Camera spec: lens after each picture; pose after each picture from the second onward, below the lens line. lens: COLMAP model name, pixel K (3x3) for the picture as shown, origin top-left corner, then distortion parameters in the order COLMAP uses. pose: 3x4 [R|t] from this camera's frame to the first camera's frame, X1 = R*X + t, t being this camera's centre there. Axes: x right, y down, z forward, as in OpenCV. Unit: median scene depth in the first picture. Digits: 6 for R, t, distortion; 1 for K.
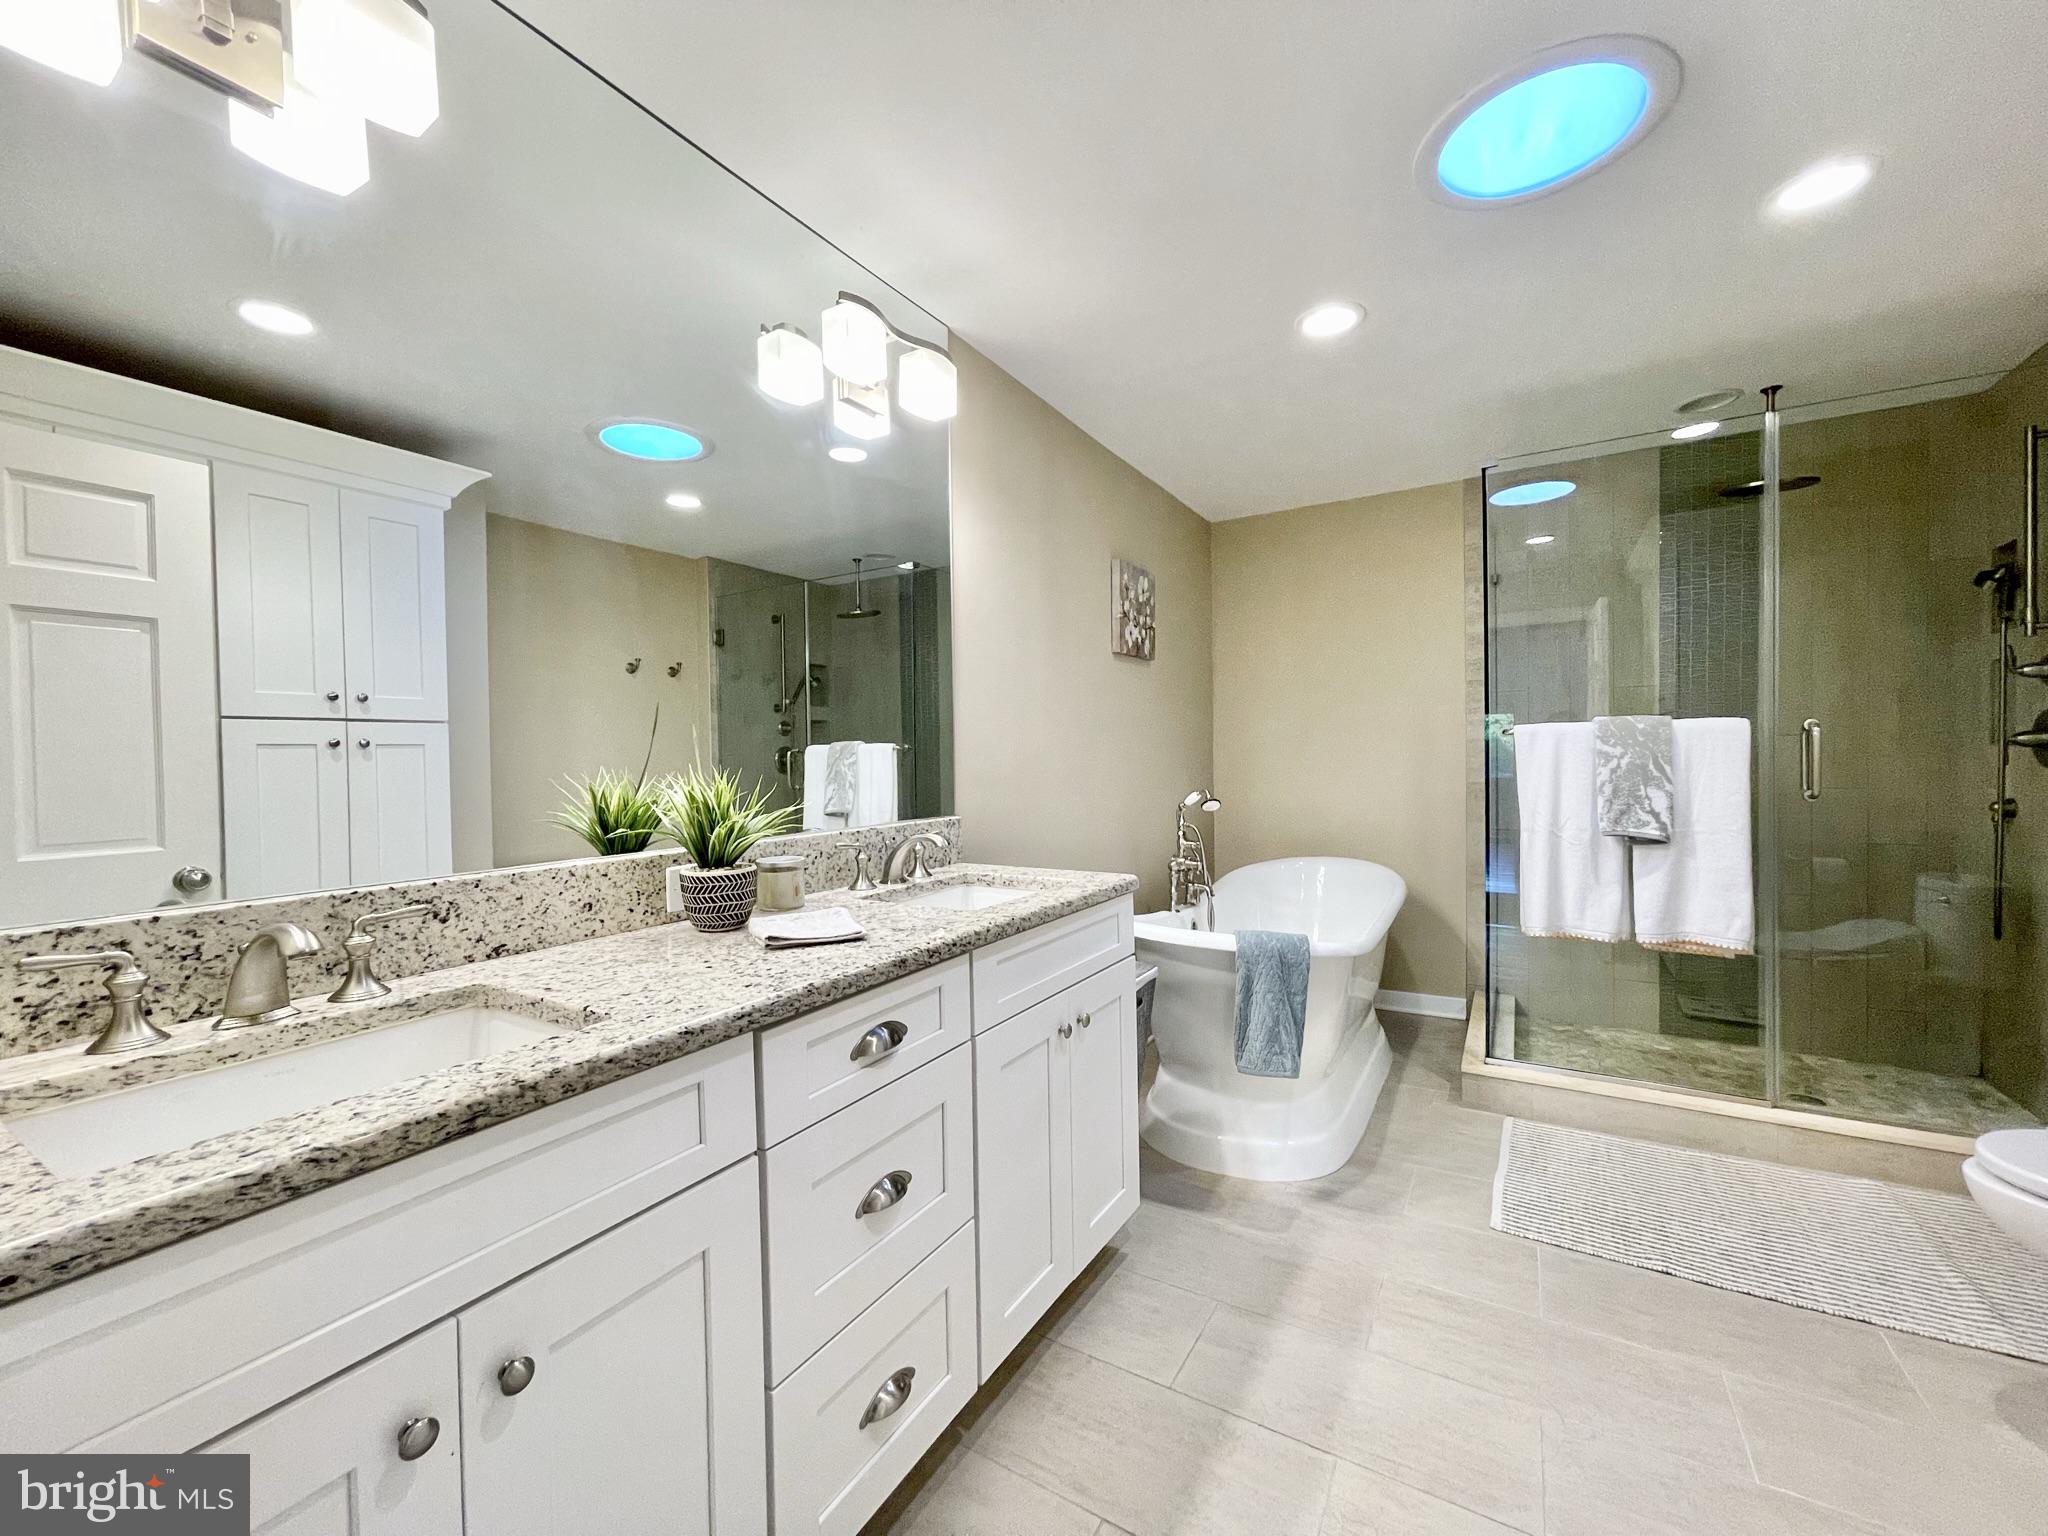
lens RADIAL K [[825.4, 0, 1020.2], [0, 825.4, 768.3], [0, 0, 1]] dist [-0.008089, 0.004451]
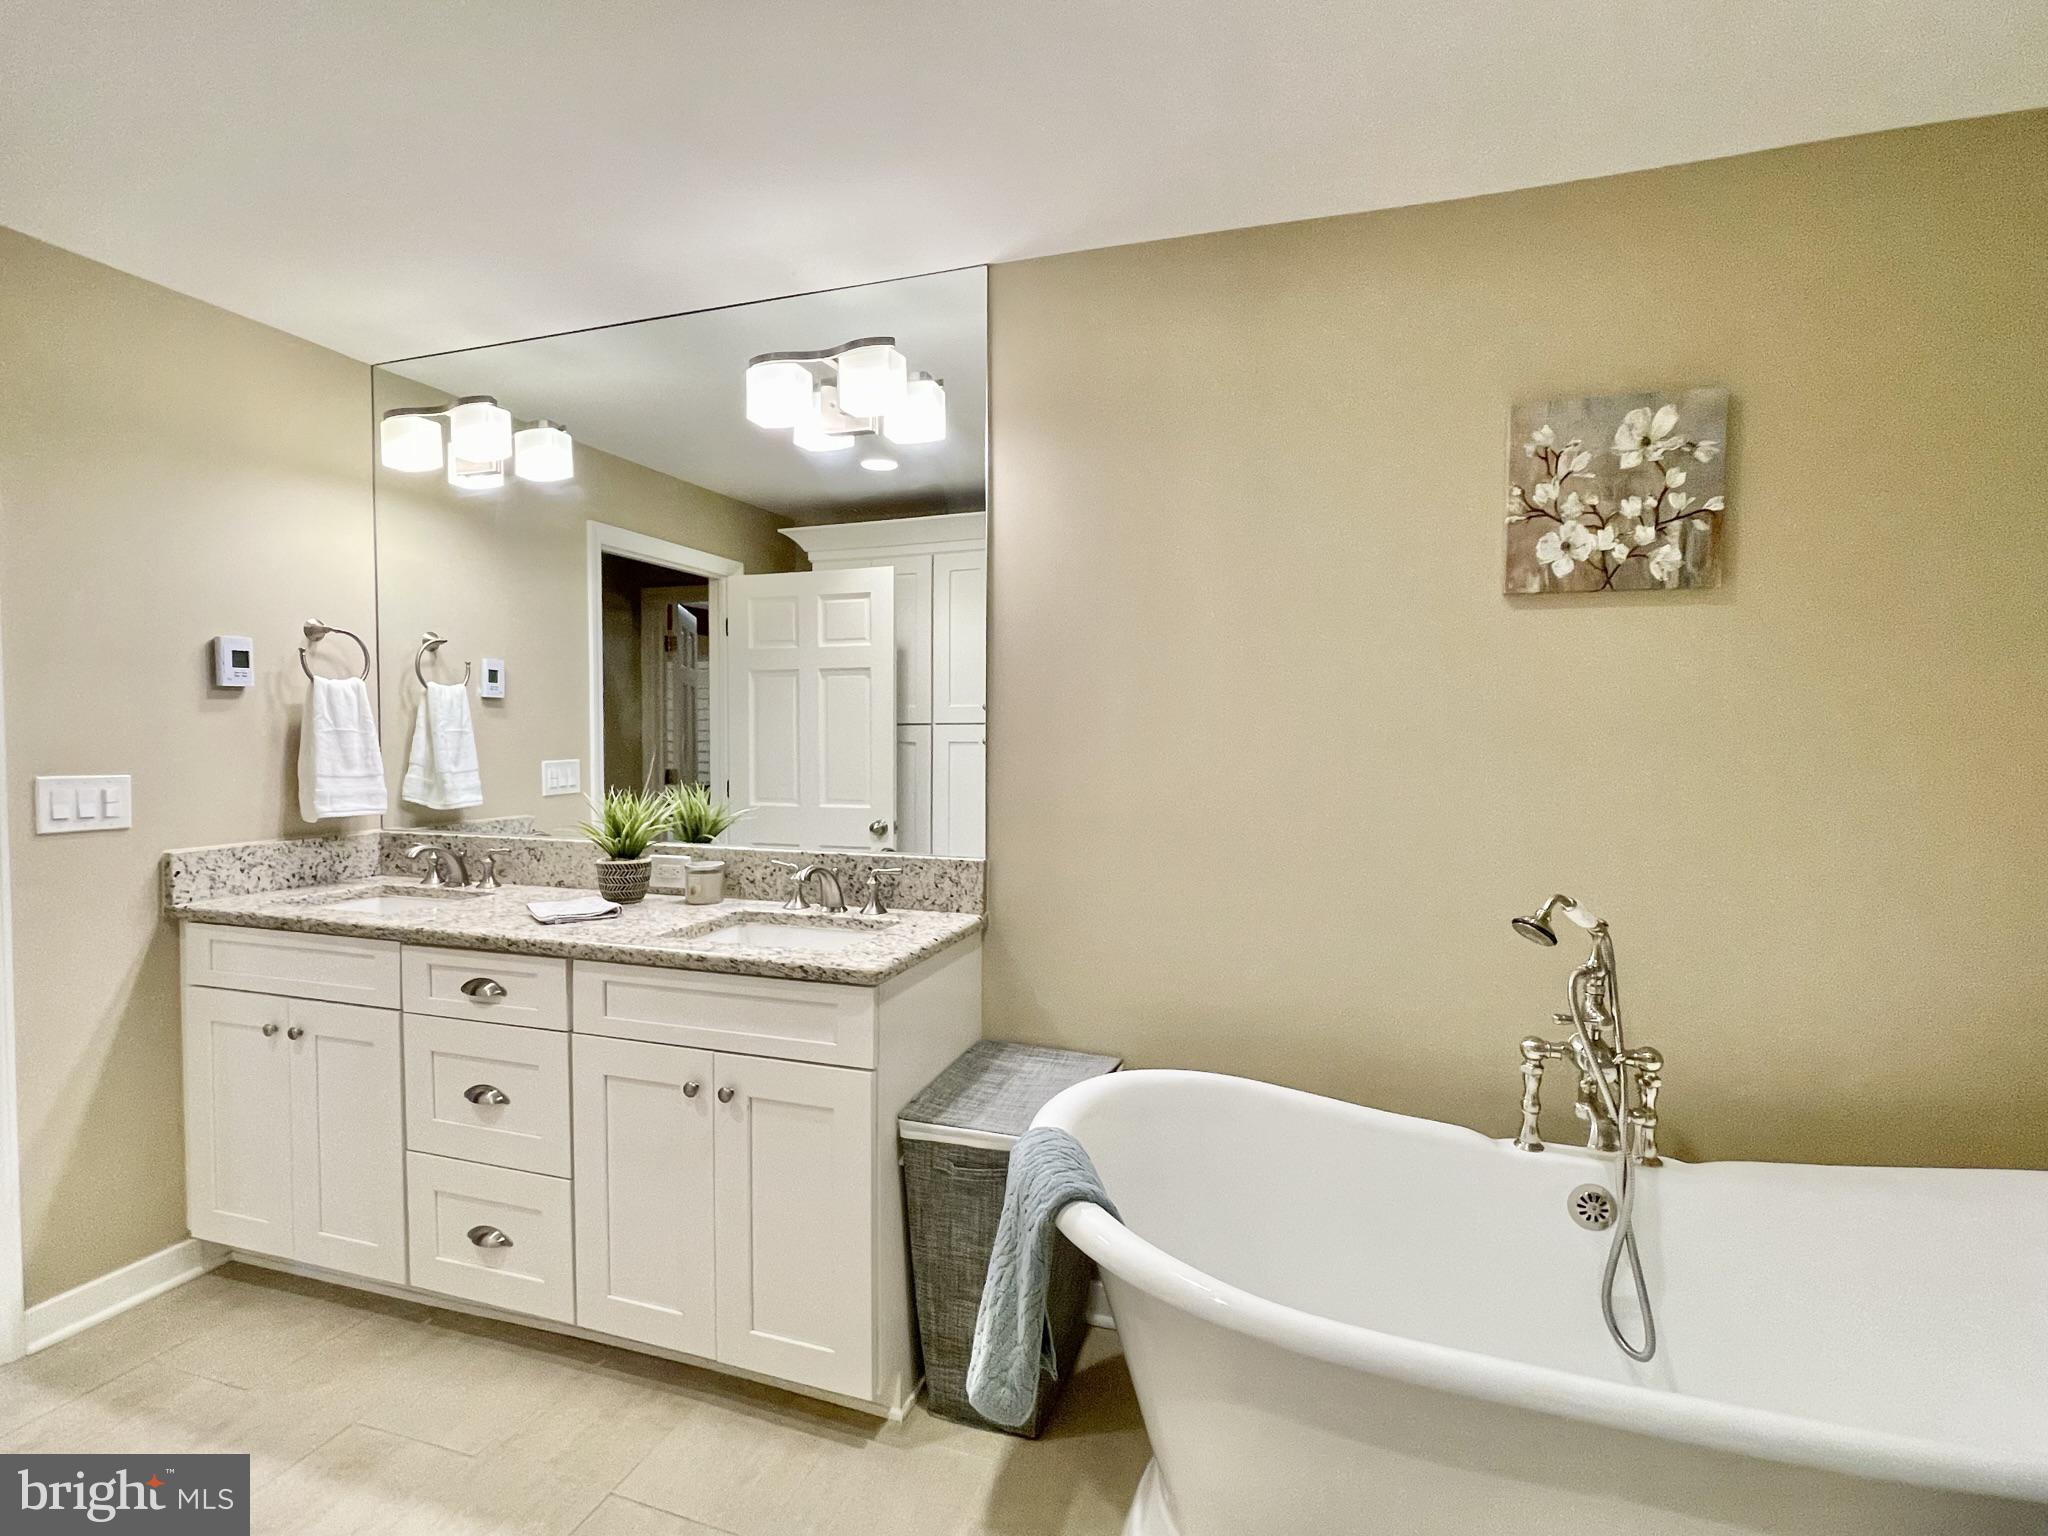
lens RADIAL K [[989.5, 0, 1024.0], [0, 989.5, 768.0], [0, 0, 1]] dist [0.000087, 0.000169]
pose [[0.219786, 0.055043, -0.973994, 0.760193], [-0.020030, 0.998451, 0.051905, -0.072581], [0.975342, 0.008101, 0.220548, 0.693414]]
